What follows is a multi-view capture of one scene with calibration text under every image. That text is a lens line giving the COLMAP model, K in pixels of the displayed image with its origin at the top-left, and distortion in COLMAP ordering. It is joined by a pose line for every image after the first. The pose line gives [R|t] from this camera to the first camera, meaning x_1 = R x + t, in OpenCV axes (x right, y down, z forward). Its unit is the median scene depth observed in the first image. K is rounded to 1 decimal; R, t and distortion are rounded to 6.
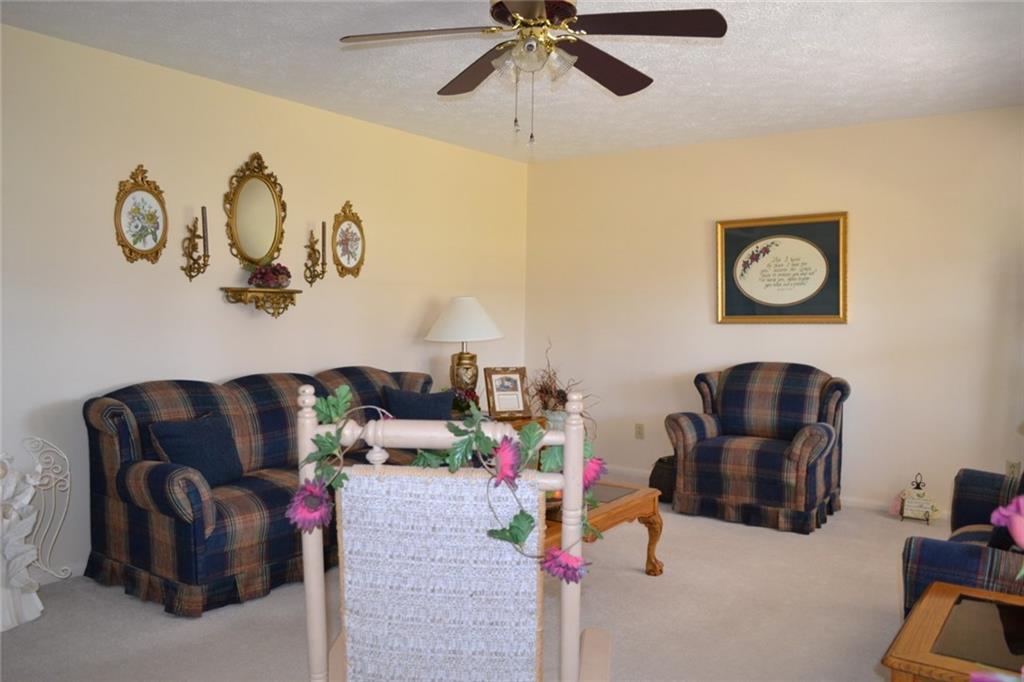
lens RADIAL K [[823.4, 0, 510.3], [0, 823.4, 339.3], [0, 0, 1]] dist [0.002176, -0.004112]
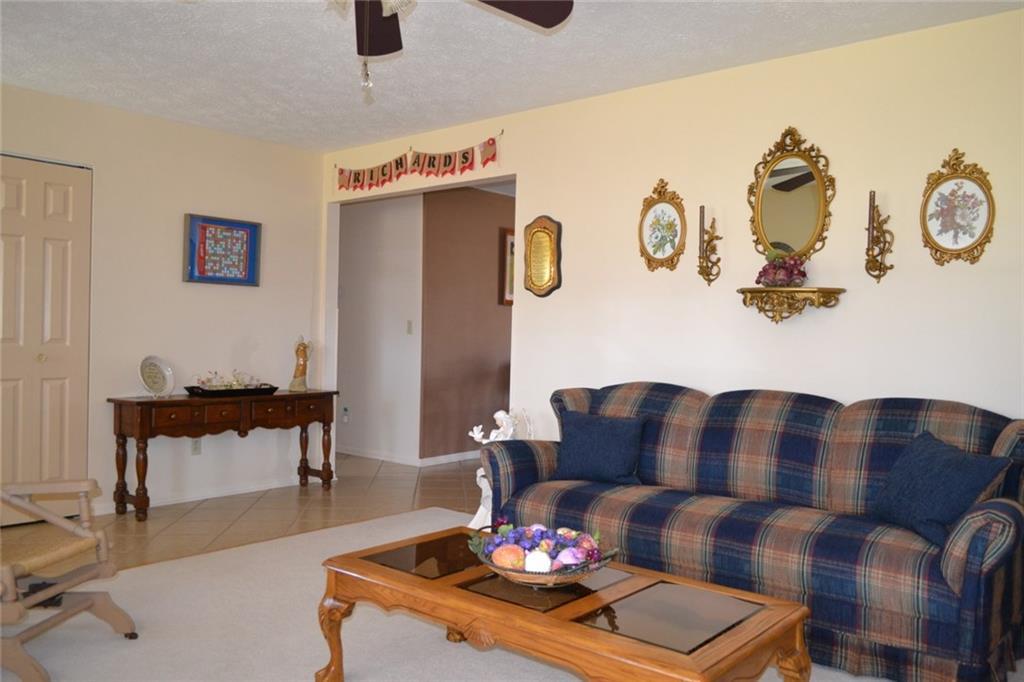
lens RADIAL K [[823.4, 0, 510.1], [0, 823.4, 342.8], [0, 0, 1]] dist [0.002176, -0.004112]
pose [[-0.090664, 0.015487, -0.995761, 0.577790], [-0.046564, 0.998720, 0.019772, -0.010454], [0.994792, 0.048159, -0.089827, 0.827685]]
